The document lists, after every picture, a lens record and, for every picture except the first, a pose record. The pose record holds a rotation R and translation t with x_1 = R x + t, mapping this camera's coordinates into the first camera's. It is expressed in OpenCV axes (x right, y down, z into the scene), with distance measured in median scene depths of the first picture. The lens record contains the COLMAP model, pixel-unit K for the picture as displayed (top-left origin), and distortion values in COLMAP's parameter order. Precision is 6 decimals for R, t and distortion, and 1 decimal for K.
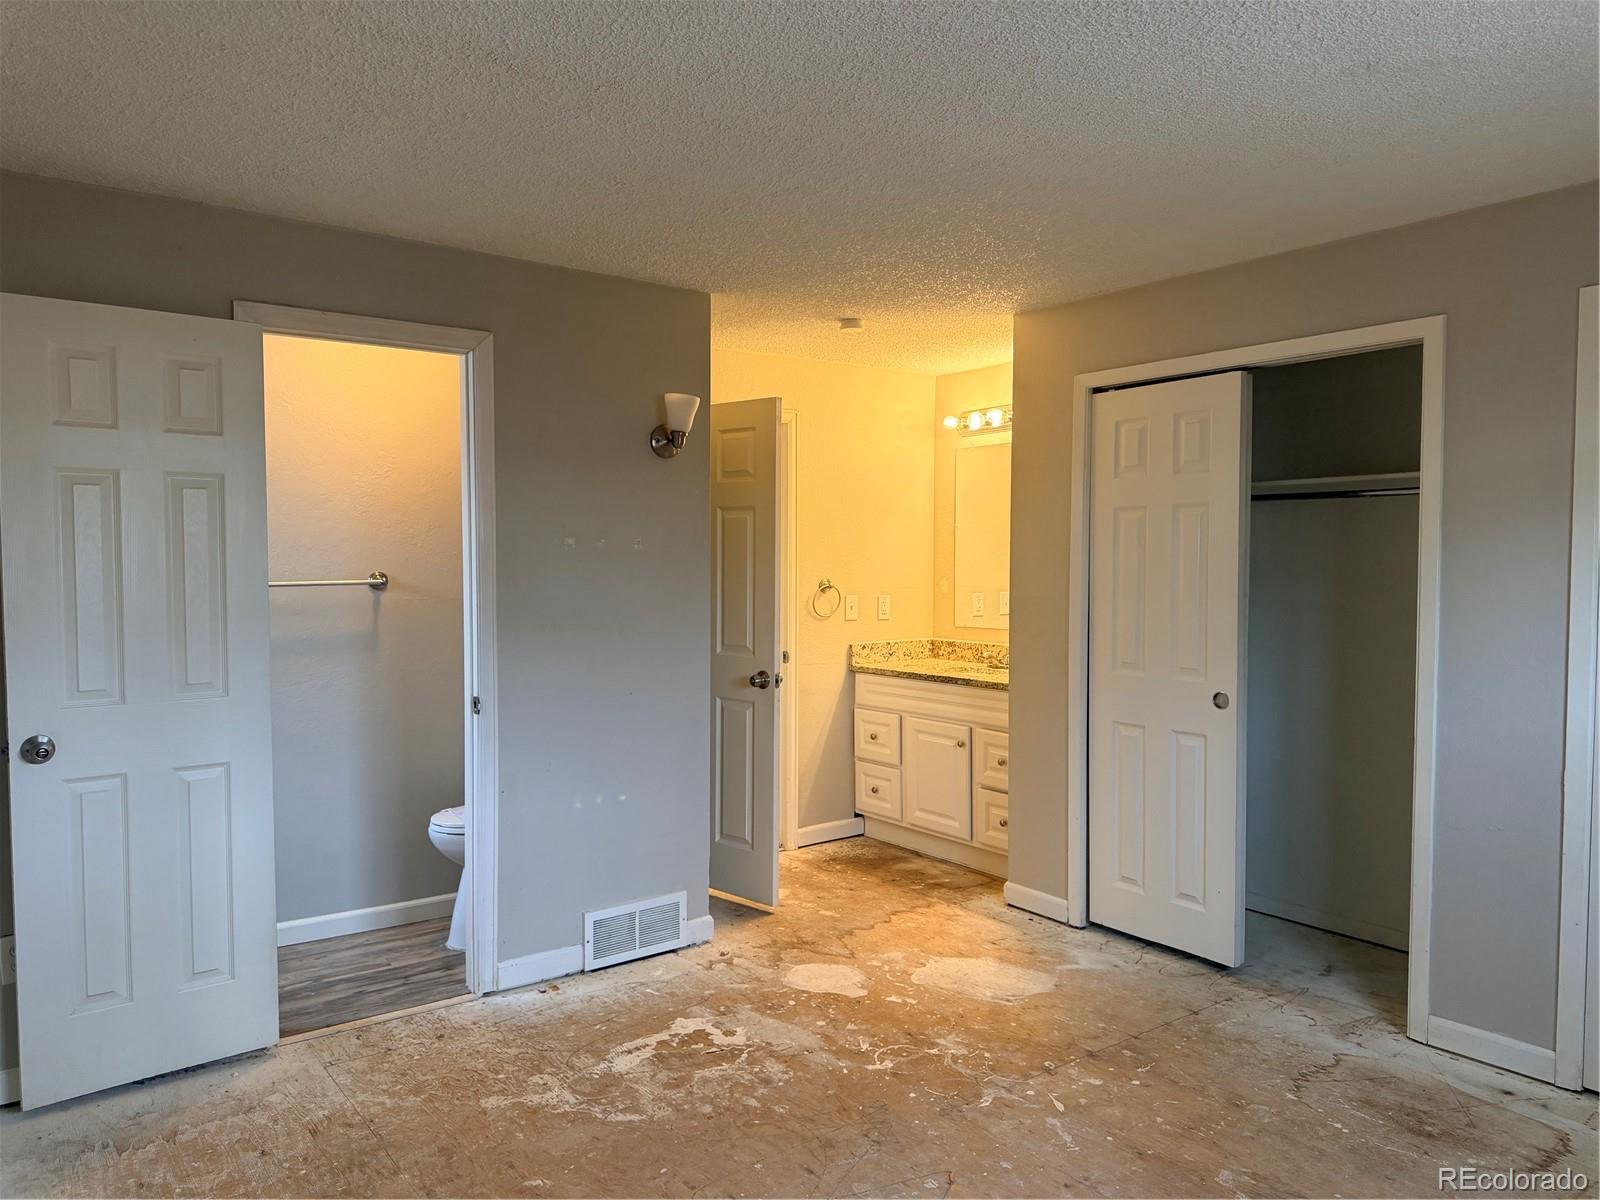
lens RADIAL K [[1106.1, 0, 798.4], [0, 1106.1, 611.3], [0, 0, 1]] dist [0.053831, -0.074283]
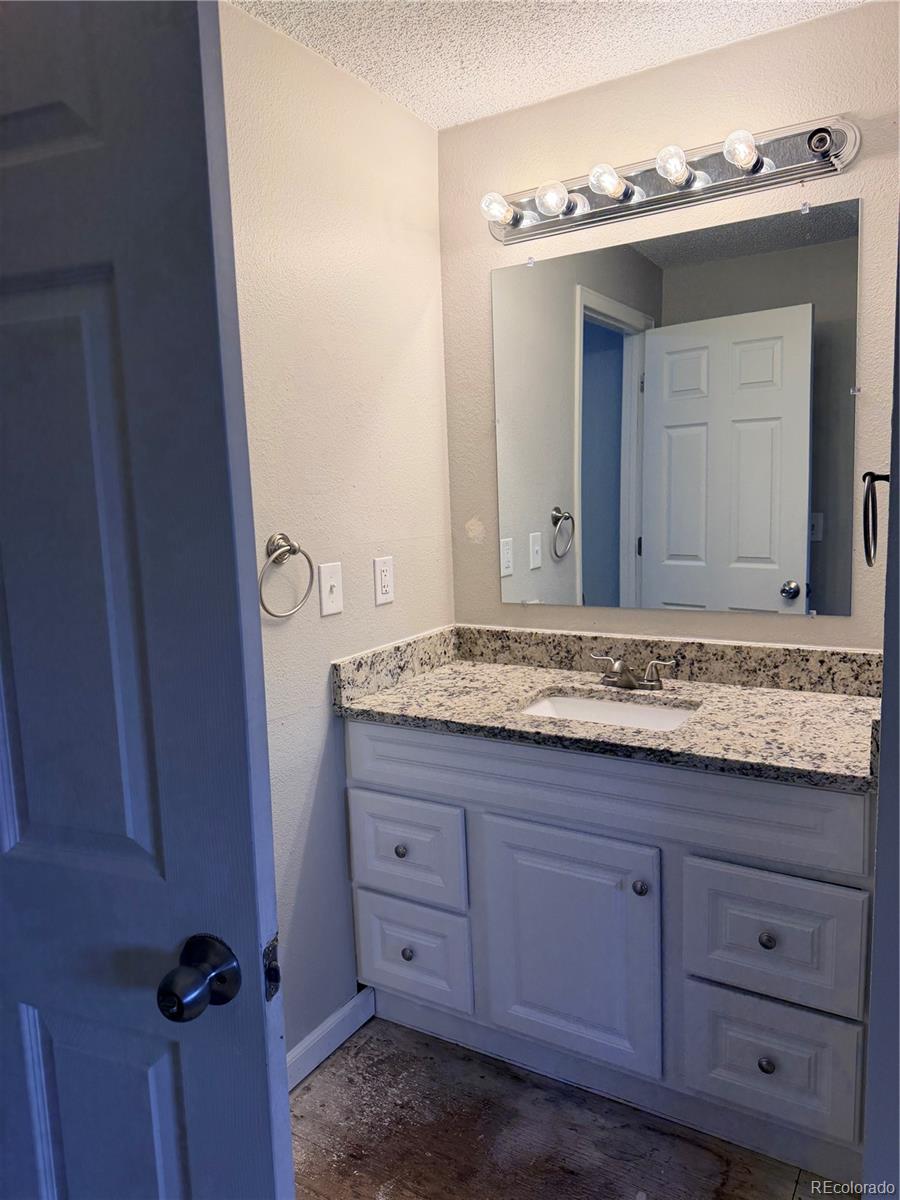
lens RADIAL K [[829.6, 0, 450.0], [0, 829.6, 600.0], [0, 0, 1]] dist [0.053831, -0.074283]
pose [[0.929395, -0.084849, 0.359201, -0.034972], [0.053229, 0.993856, 0.097042, -0.031443], [-0.365227, -0.071070, 0.928201, 0.660765]]
